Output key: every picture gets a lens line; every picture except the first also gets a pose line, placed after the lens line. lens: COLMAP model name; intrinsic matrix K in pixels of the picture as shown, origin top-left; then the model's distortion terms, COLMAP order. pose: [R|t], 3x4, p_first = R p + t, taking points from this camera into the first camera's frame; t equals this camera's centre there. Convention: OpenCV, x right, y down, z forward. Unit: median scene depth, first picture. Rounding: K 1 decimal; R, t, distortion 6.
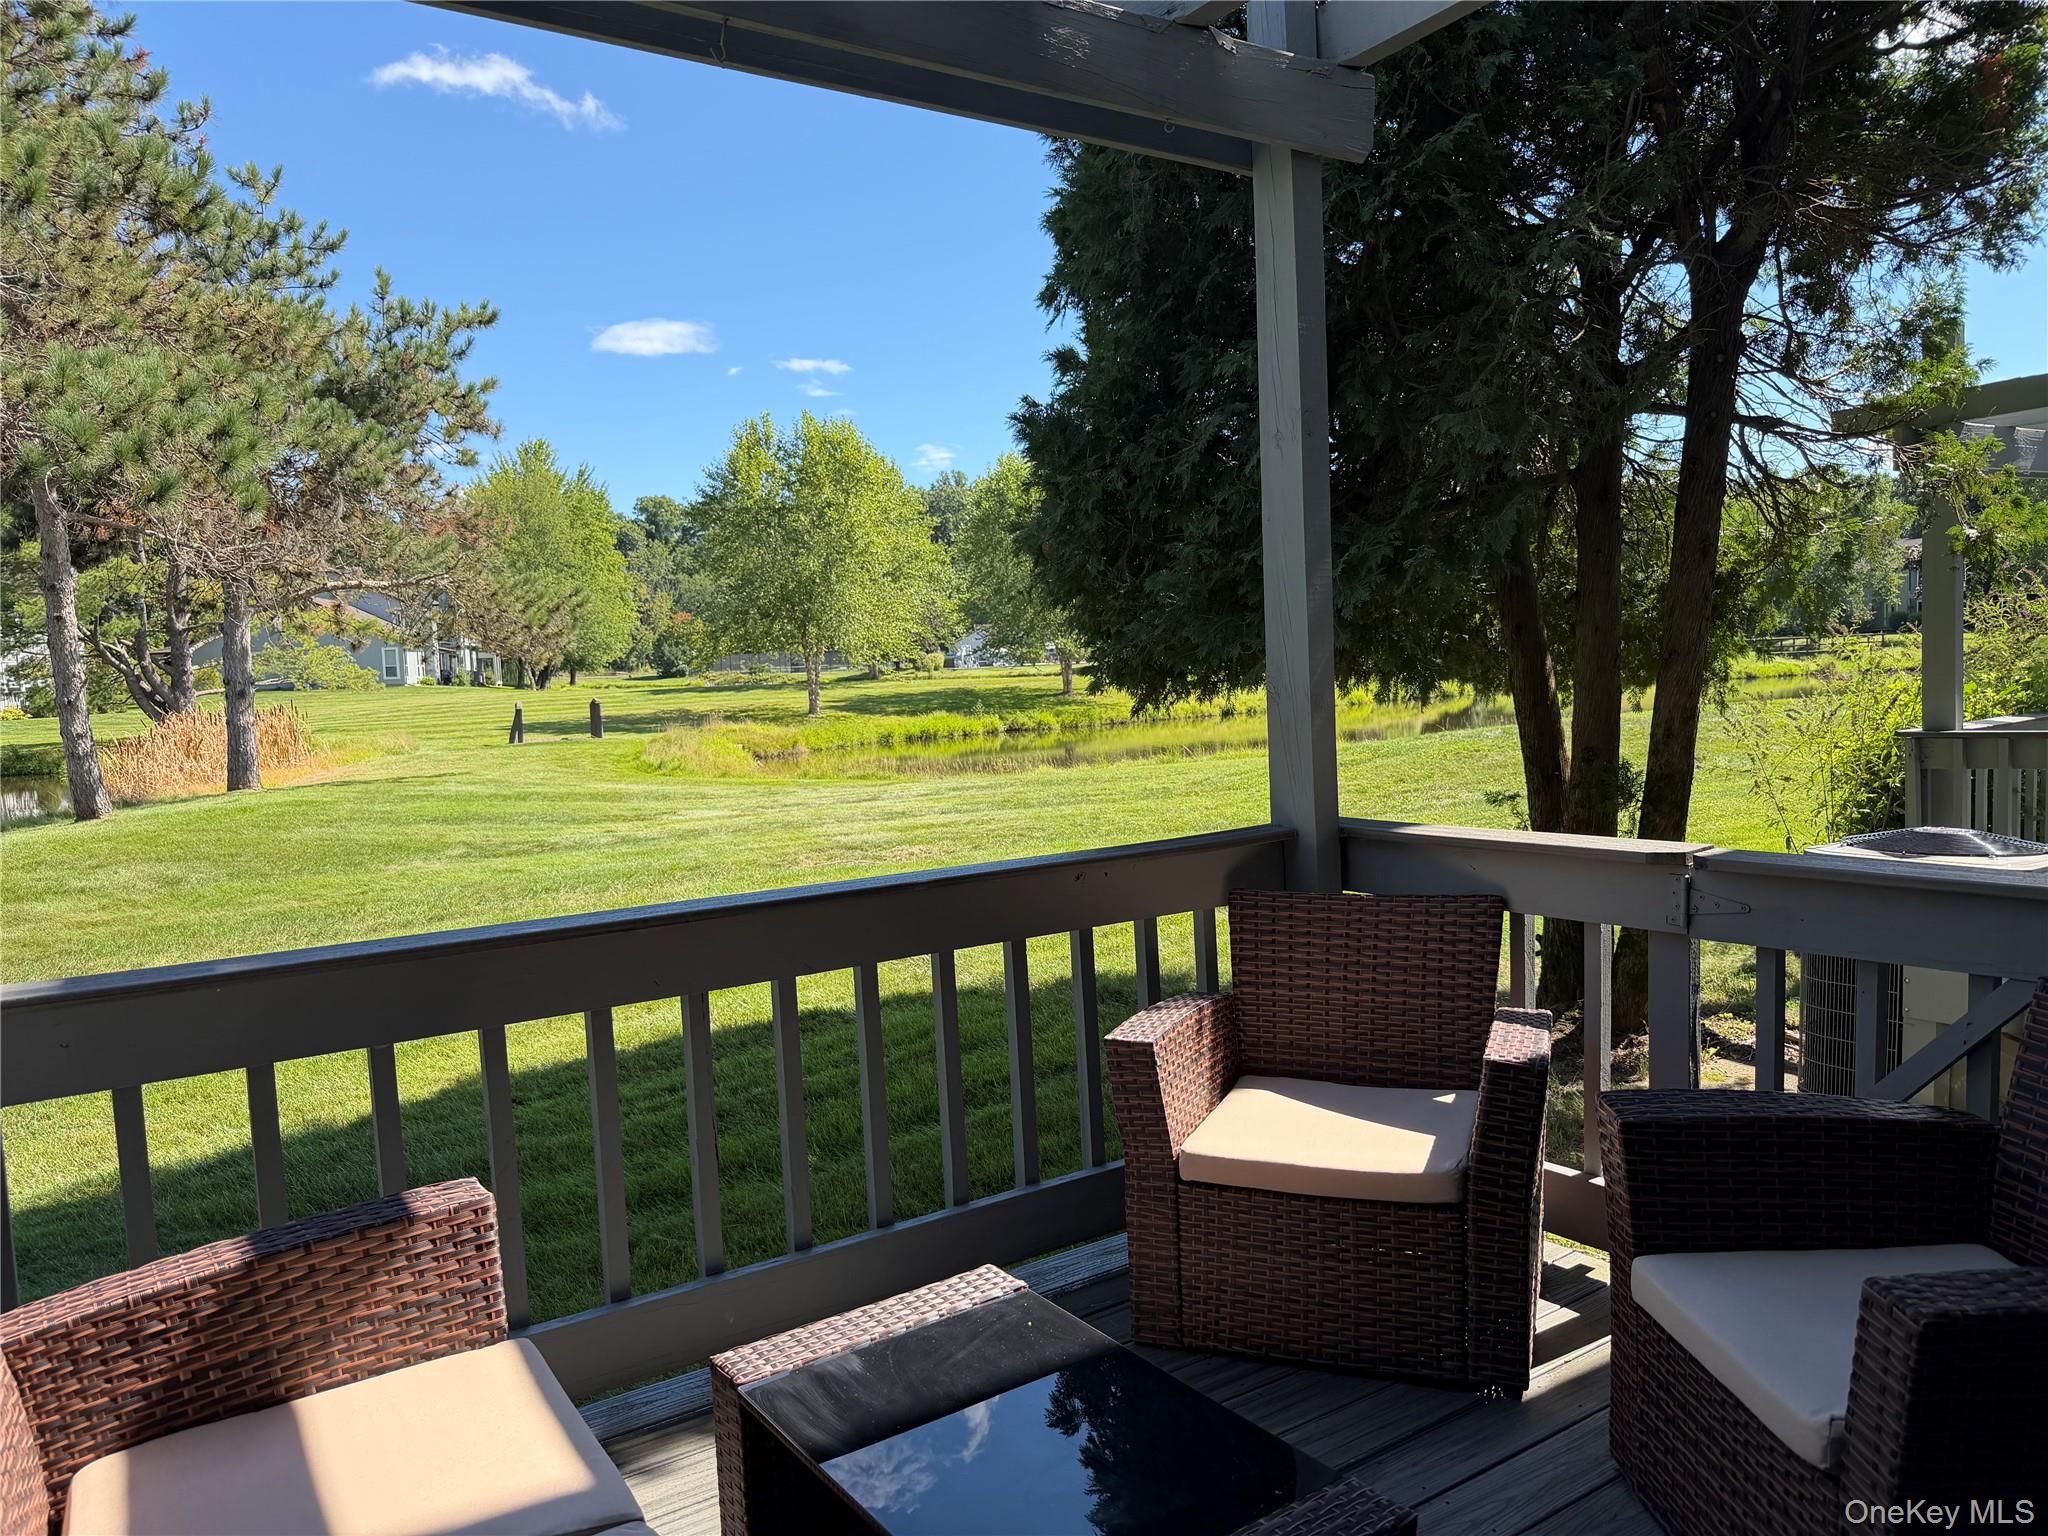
lens RADIAL K [[1440.3, 0, 1022.6], [0, 1440.3, 774.7], [0, 0, 1]] dist [0.099030, -0.153997]
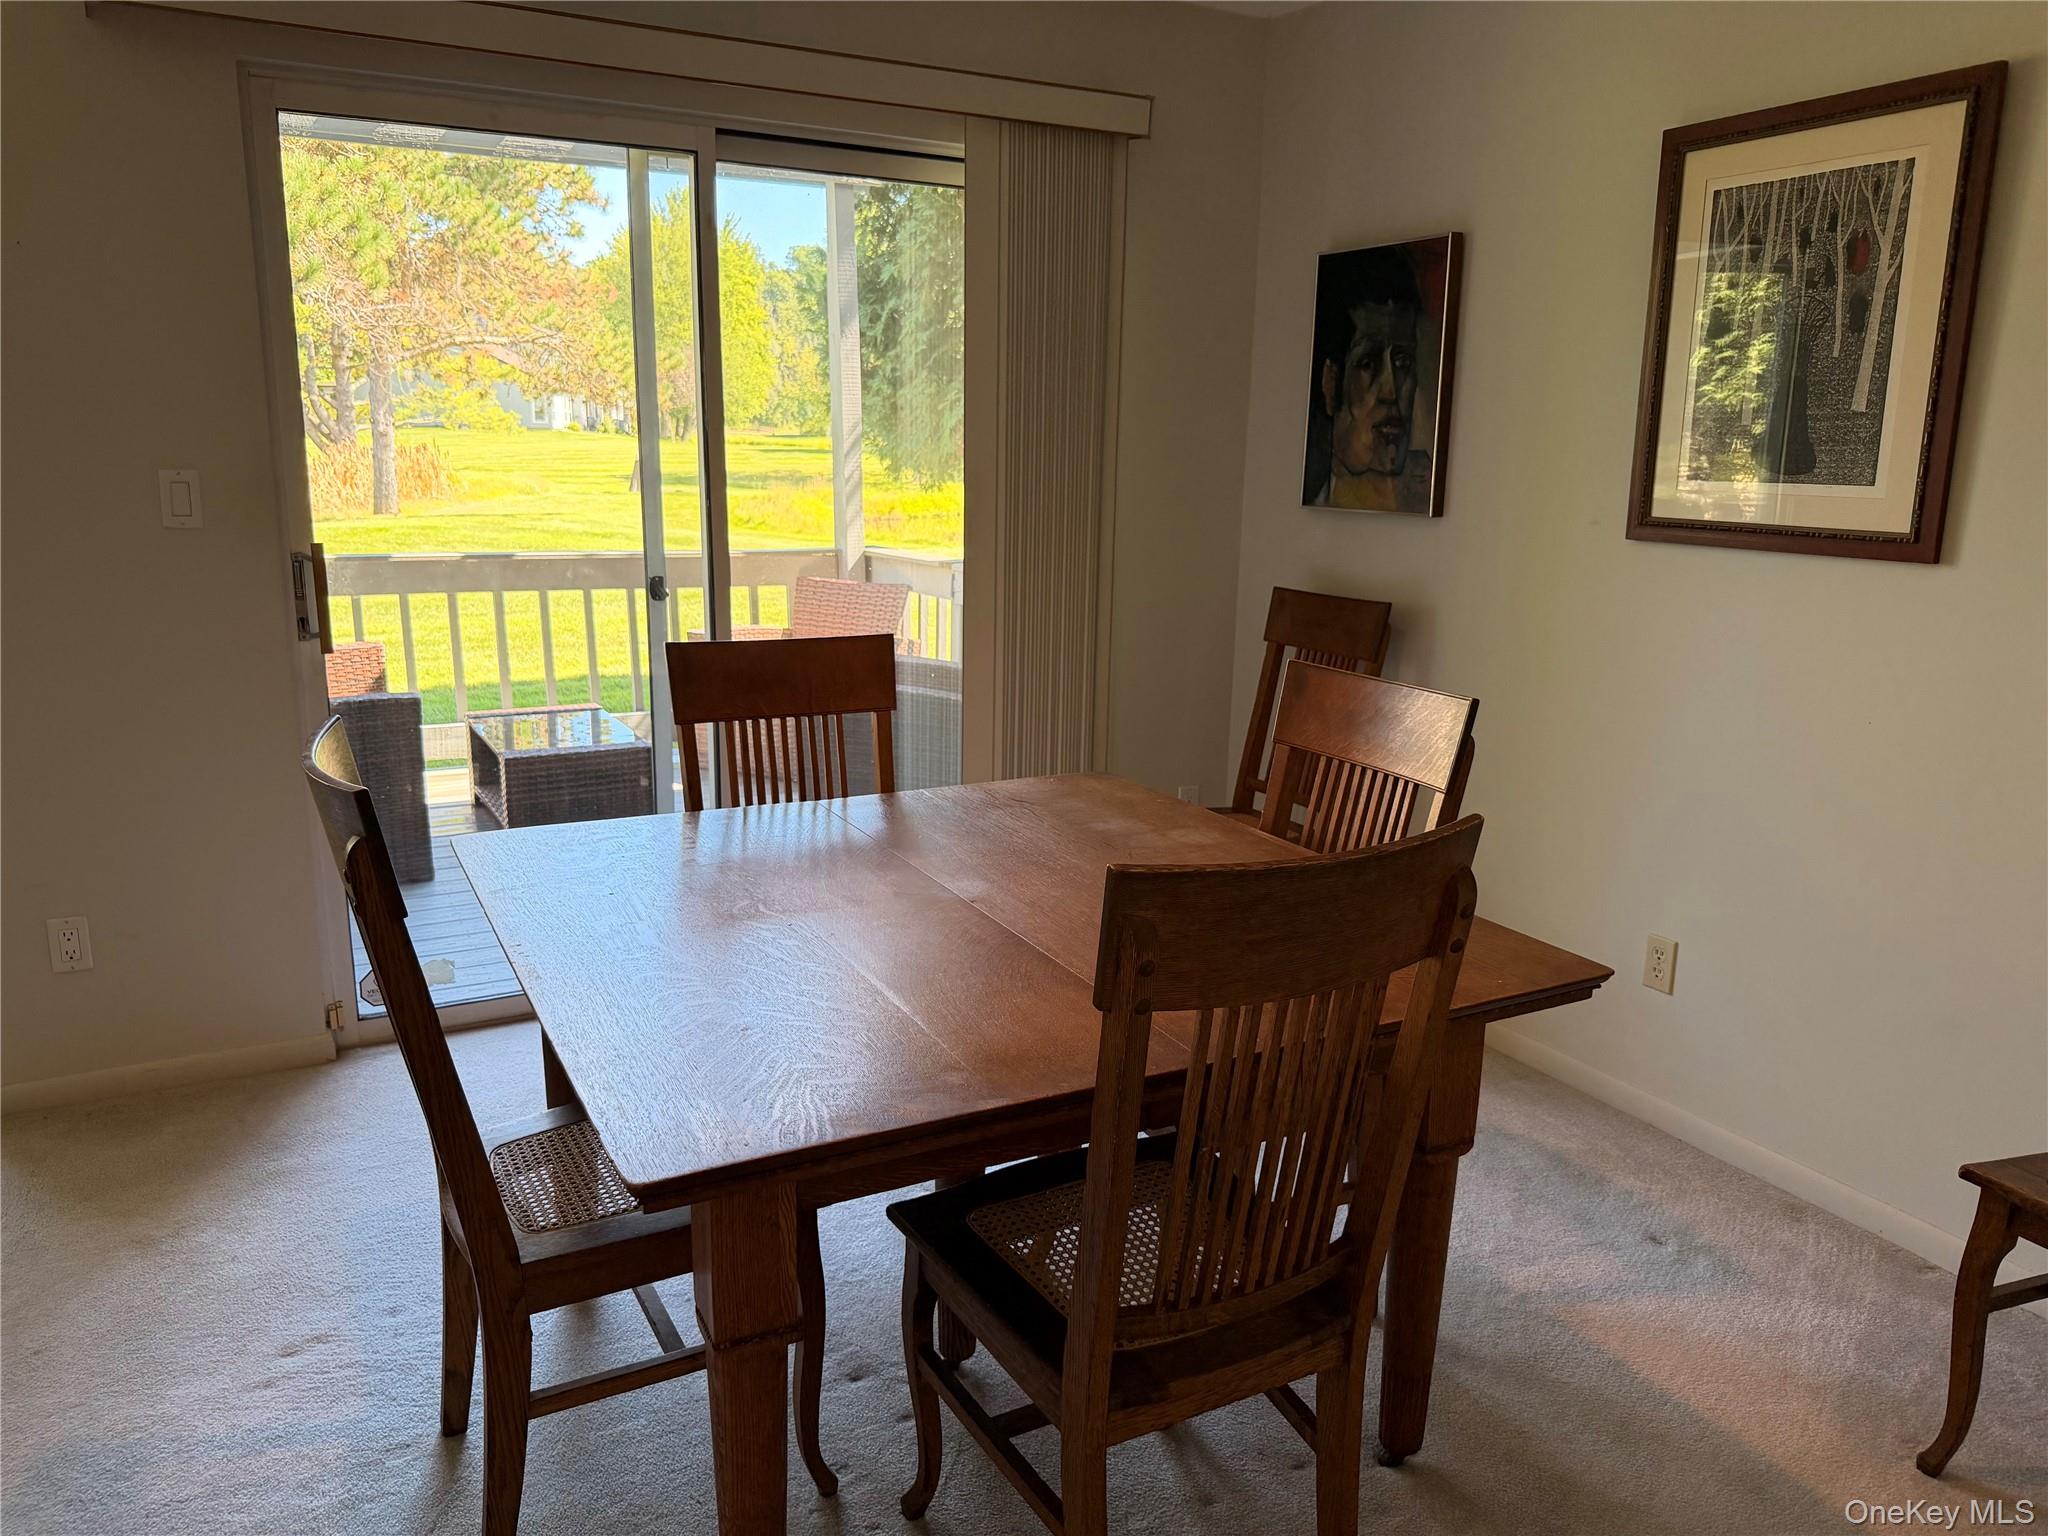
lens RADIAL K [[1465.8, 0, 1037.8], [0, 1465.8, 775.0], [0, 0, 1]] dist [-0.006103, -0.004550]
pose [[0.993826, 0.078731, -0.078171, 0.126337], [-0.066253, 0.986301, 0.151066, 0.005073], [0.088993, -0.144954, 0.985428, -0.188437]]
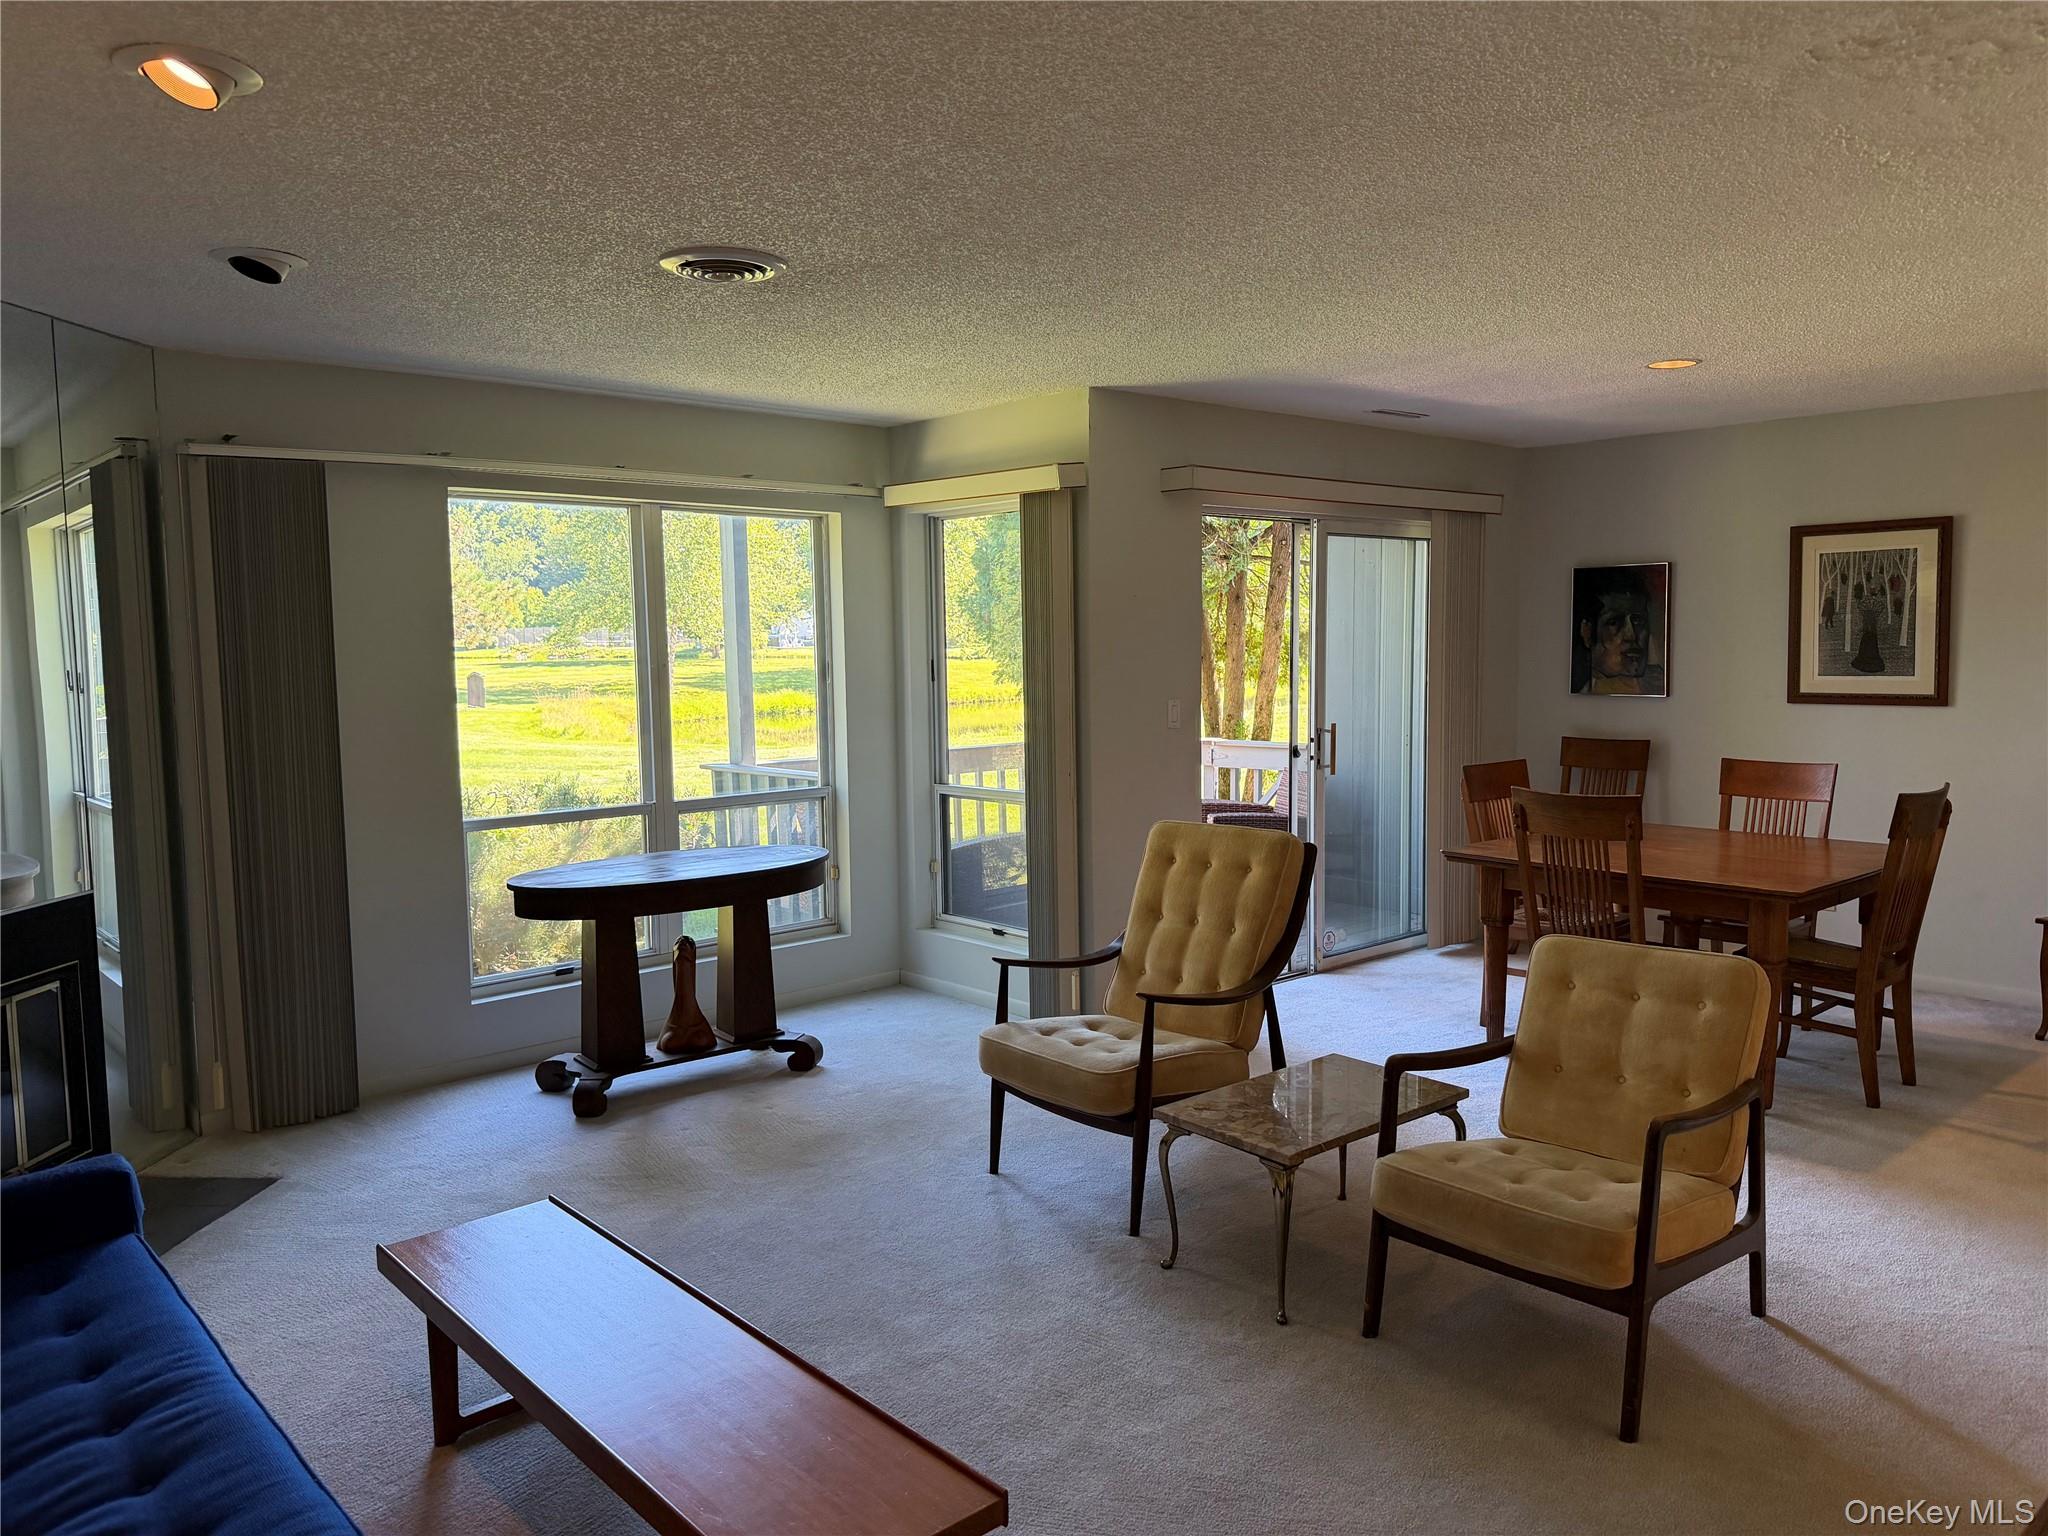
lens RADIAL K [[1442.6, 0, 1023.9], [0, 1442.6, 761.2], [0, 0, 1]] dist [0.003598, -0.008920]
pose [[0.991577, 0.013203, 0.128844, -0.059300], [-0.014278, 0.999870, 0.007427, 0.014060], [-0.128729, -0.009204, 0.991637, -0.348896]]
